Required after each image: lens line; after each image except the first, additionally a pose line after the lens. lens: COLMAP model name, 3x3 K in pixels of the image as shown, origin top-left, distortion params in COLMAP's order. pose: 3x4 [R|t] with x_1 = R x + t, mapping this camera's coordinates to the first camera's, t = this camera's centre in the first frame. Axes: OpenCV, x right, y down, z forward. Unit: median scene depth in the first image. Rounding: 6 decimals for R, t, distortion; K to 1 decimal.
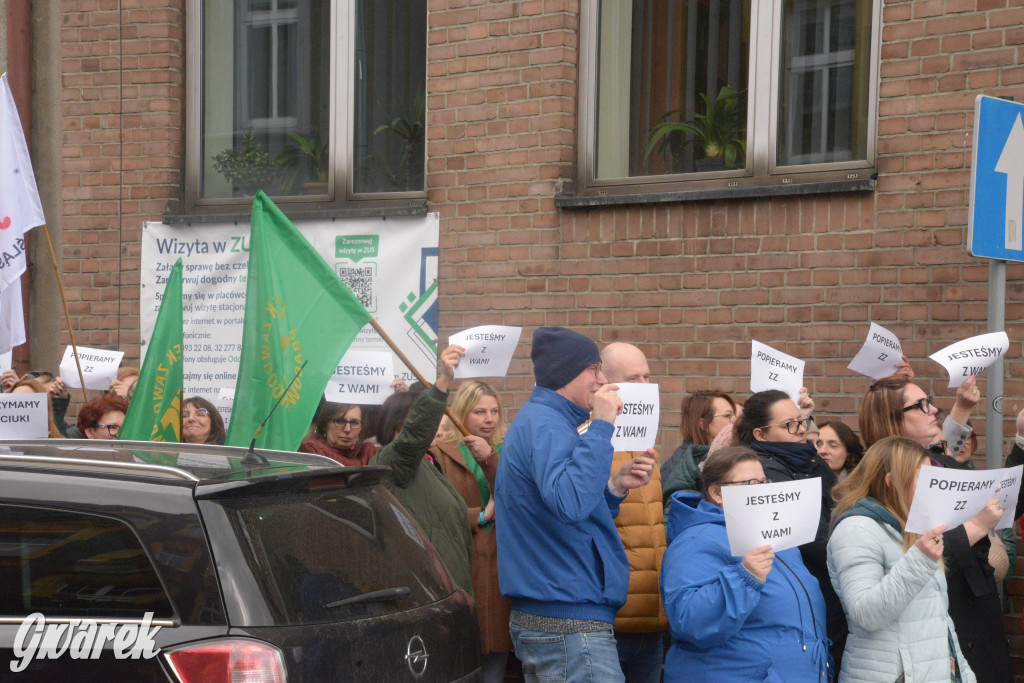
lens RADIAL K [[2305.7, 0, 518.6], [0, 2305.7, 347.9], [0, 0, 1]] dist [0.666201, 1.076727]
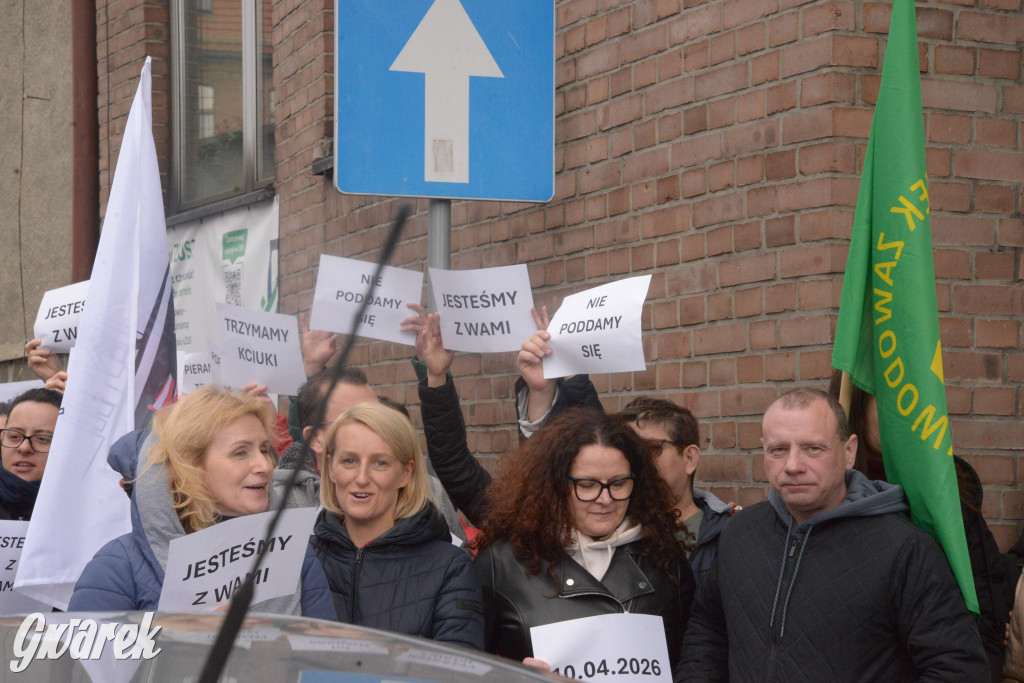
lens RADIAL K [[2374.6, 0, 508.7], [0, 2374.6, 347.7], [0, 0, 1]] dist [0.708071, 1.482120]
pose [[0.832537, -0.053314, -0.551398, 0.492659], [0.045502, 0.998576, -0.027850, 0.021507], [0.552098, -0.001903, 0.833777, 0.351793]]
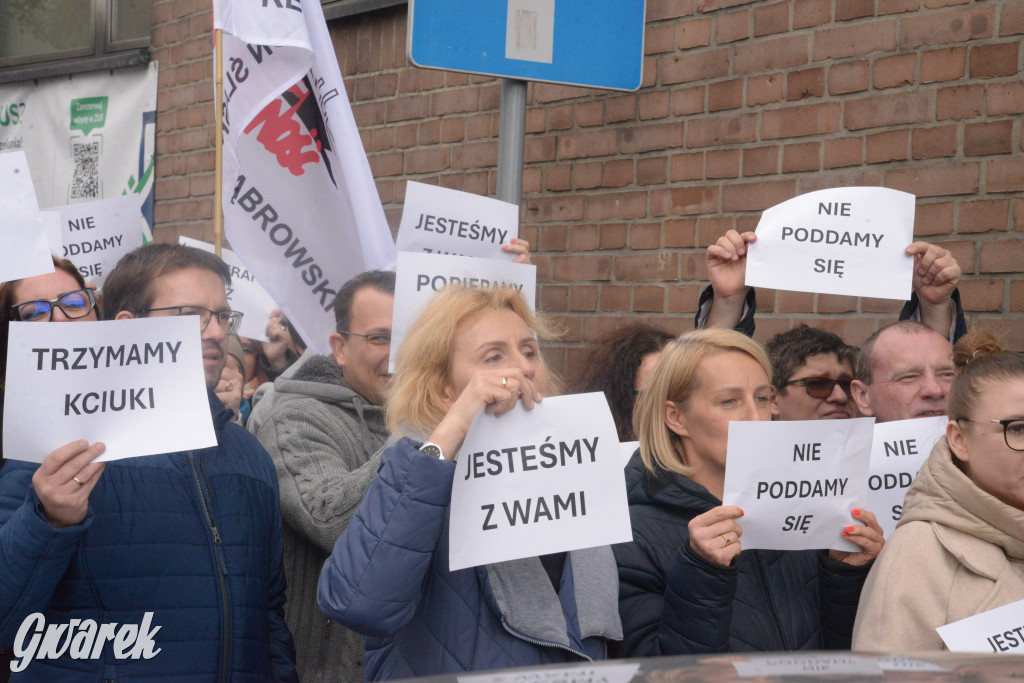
lens RADIAL K [[2305.7, 0, 518.6], [0, 2305.7, 347.9], [0, 0, 1]] dist [0.666201, 1.076727]
pose [[0.922366, 0.010553, -0.386173, 0.353341], [-0.003697, 0.999822, 0.018492, 0.016029], [0.386299, -0.015629, 0.922241, 0.372158]]
